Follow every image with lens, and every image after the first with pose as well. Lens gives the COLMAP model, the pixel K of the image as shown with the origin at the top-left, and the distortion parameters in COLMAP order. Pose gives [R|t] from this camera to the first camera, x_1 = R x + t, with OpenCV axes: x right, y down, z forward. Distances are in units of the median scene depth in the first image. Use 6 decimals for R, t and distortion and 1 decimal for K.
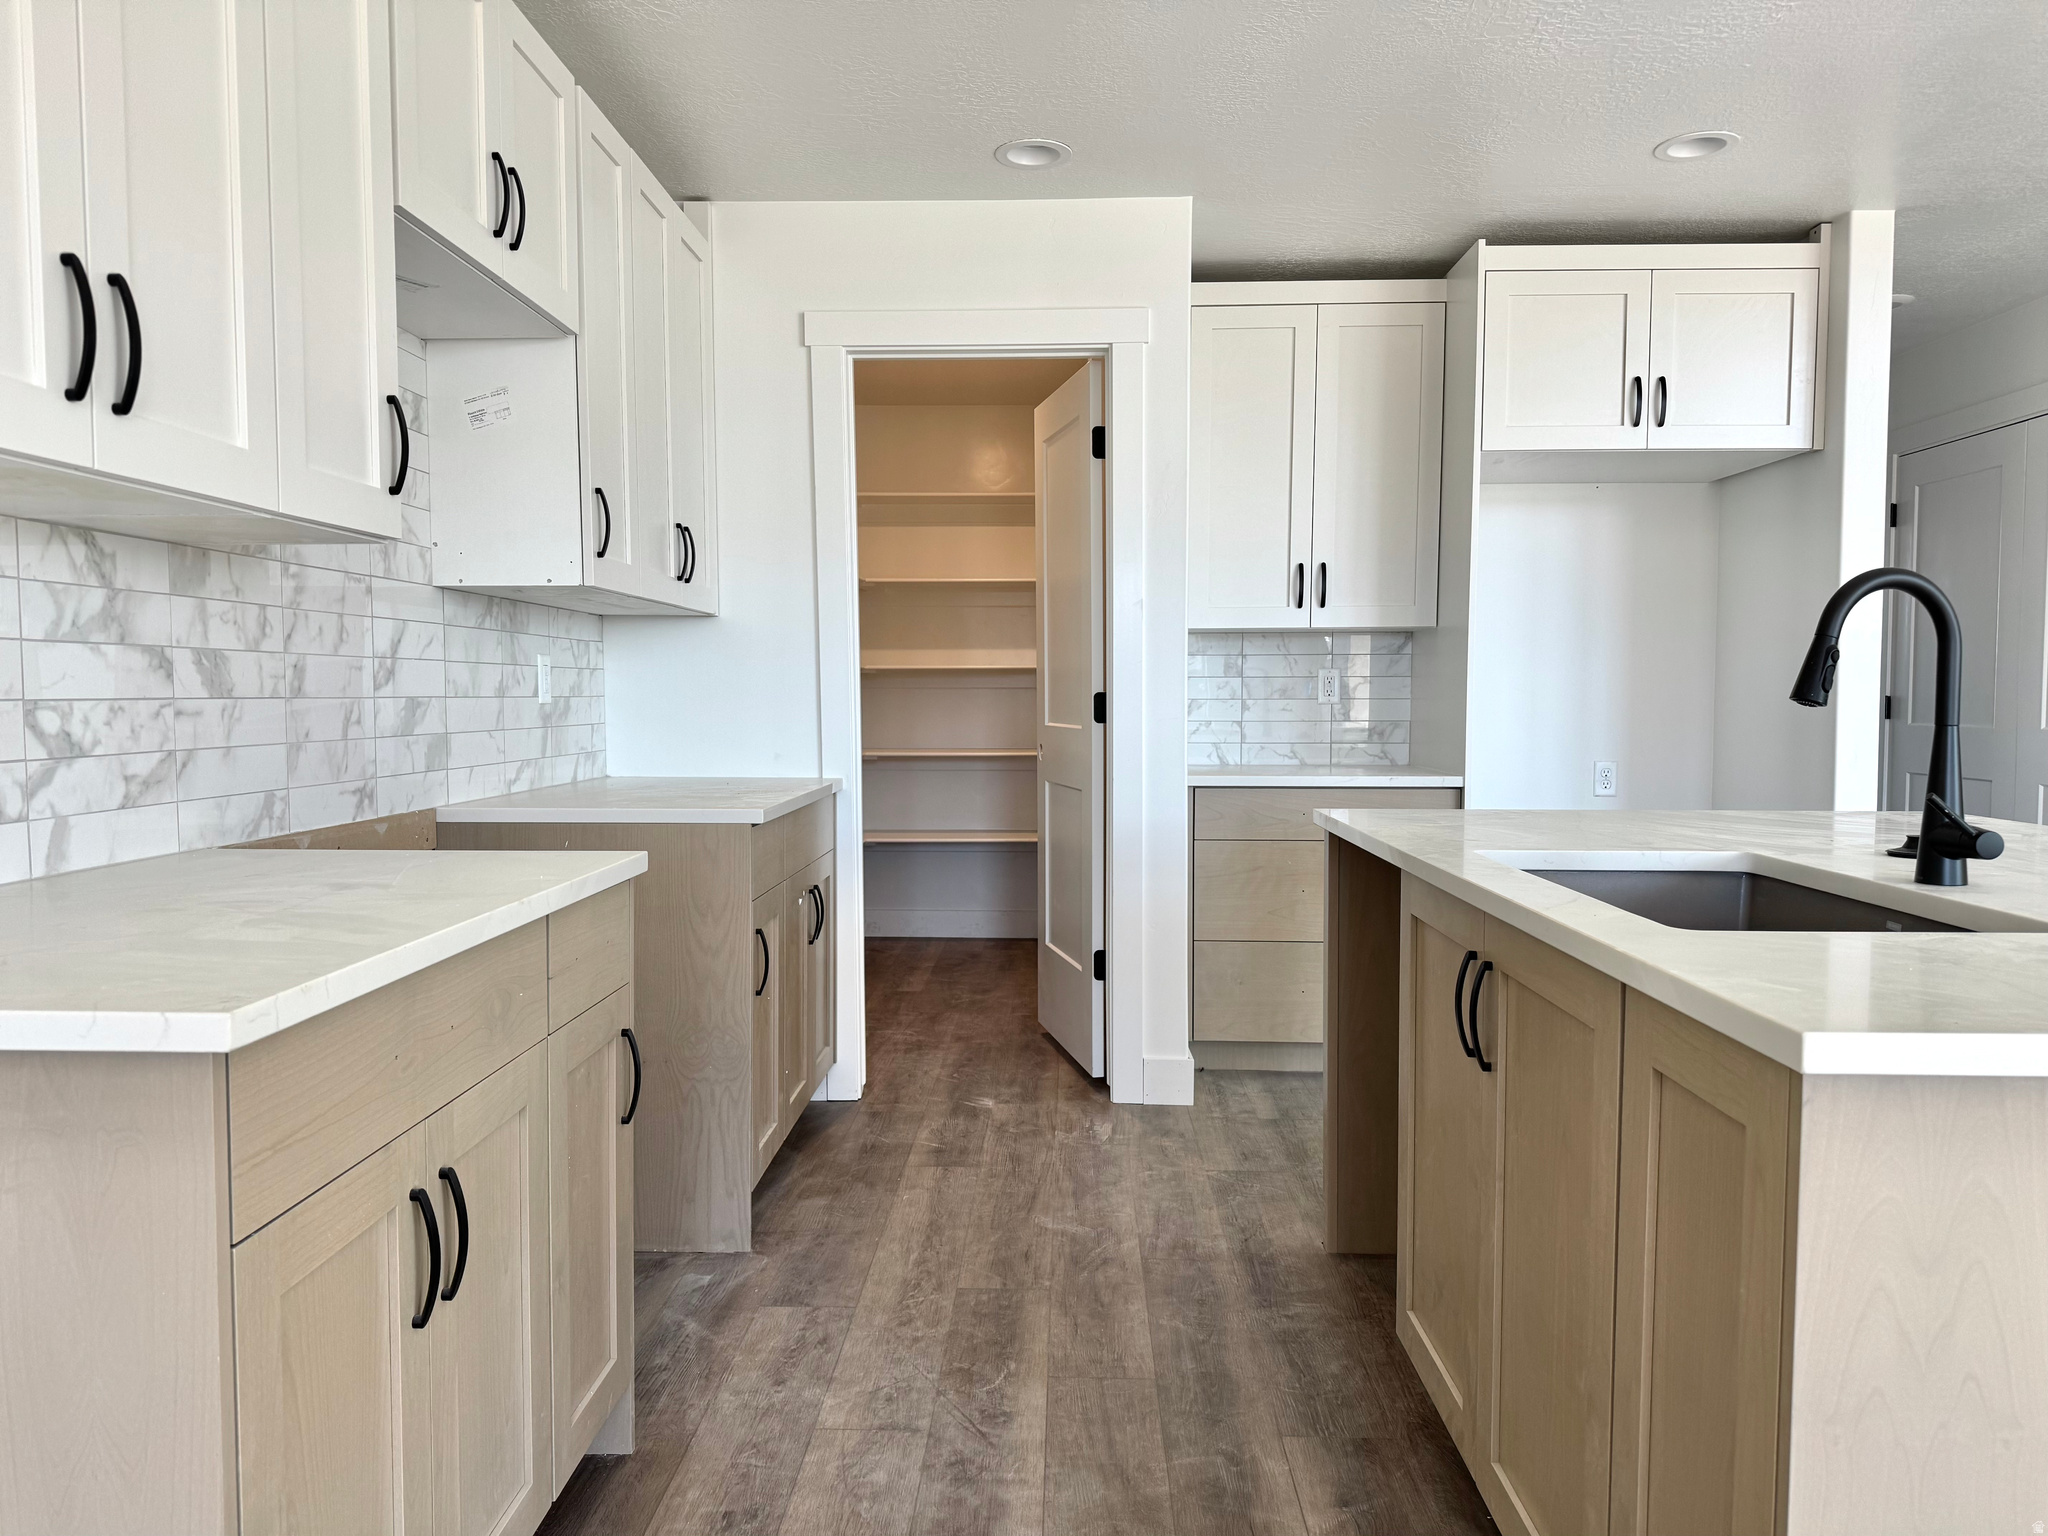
lens RADIAL K [[1417.1, 0, 1024.0], [0, 1417.1, 768.0], [0, 0, 1]] dist [0.092937, -0.134613]
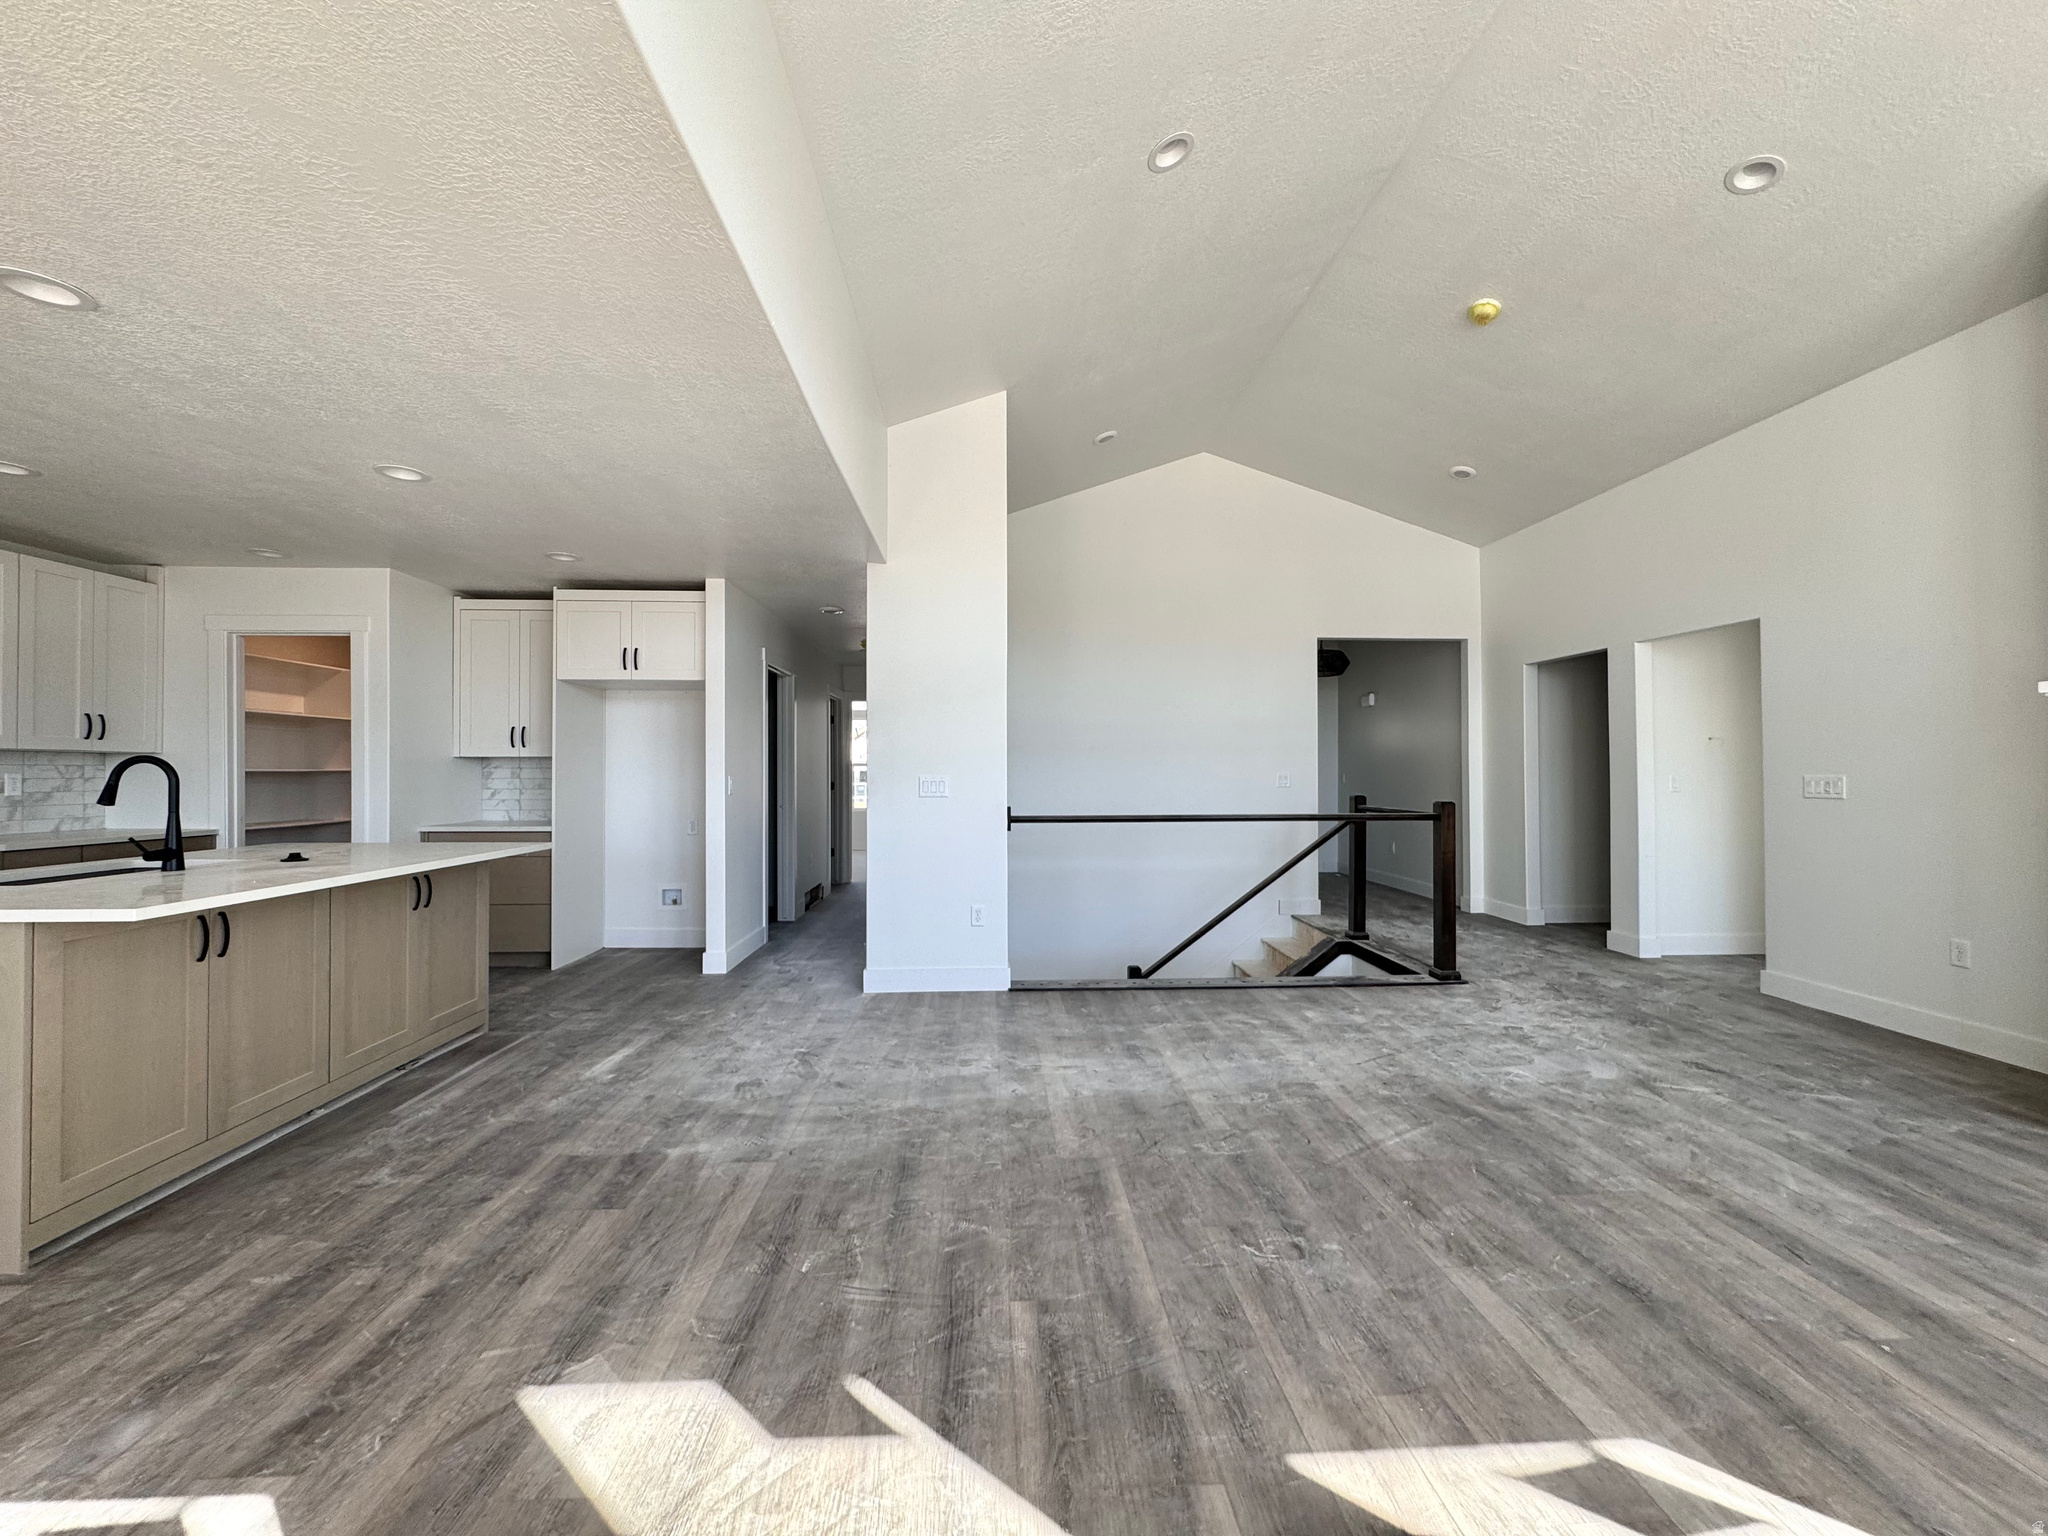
lens RADIAL K [[816.6, 0, 1024.8], [0, 816.6, 764.3], [0, 0, 1]] dist [-0.001706, 0.000156]
pose [[0.996630, 0.000732, 0.082024, 1.606211], [0.004557, 0.997922, -0.064269, -0.008756], [-0.081900, 0.064426, 0.994556, -0.525521]]
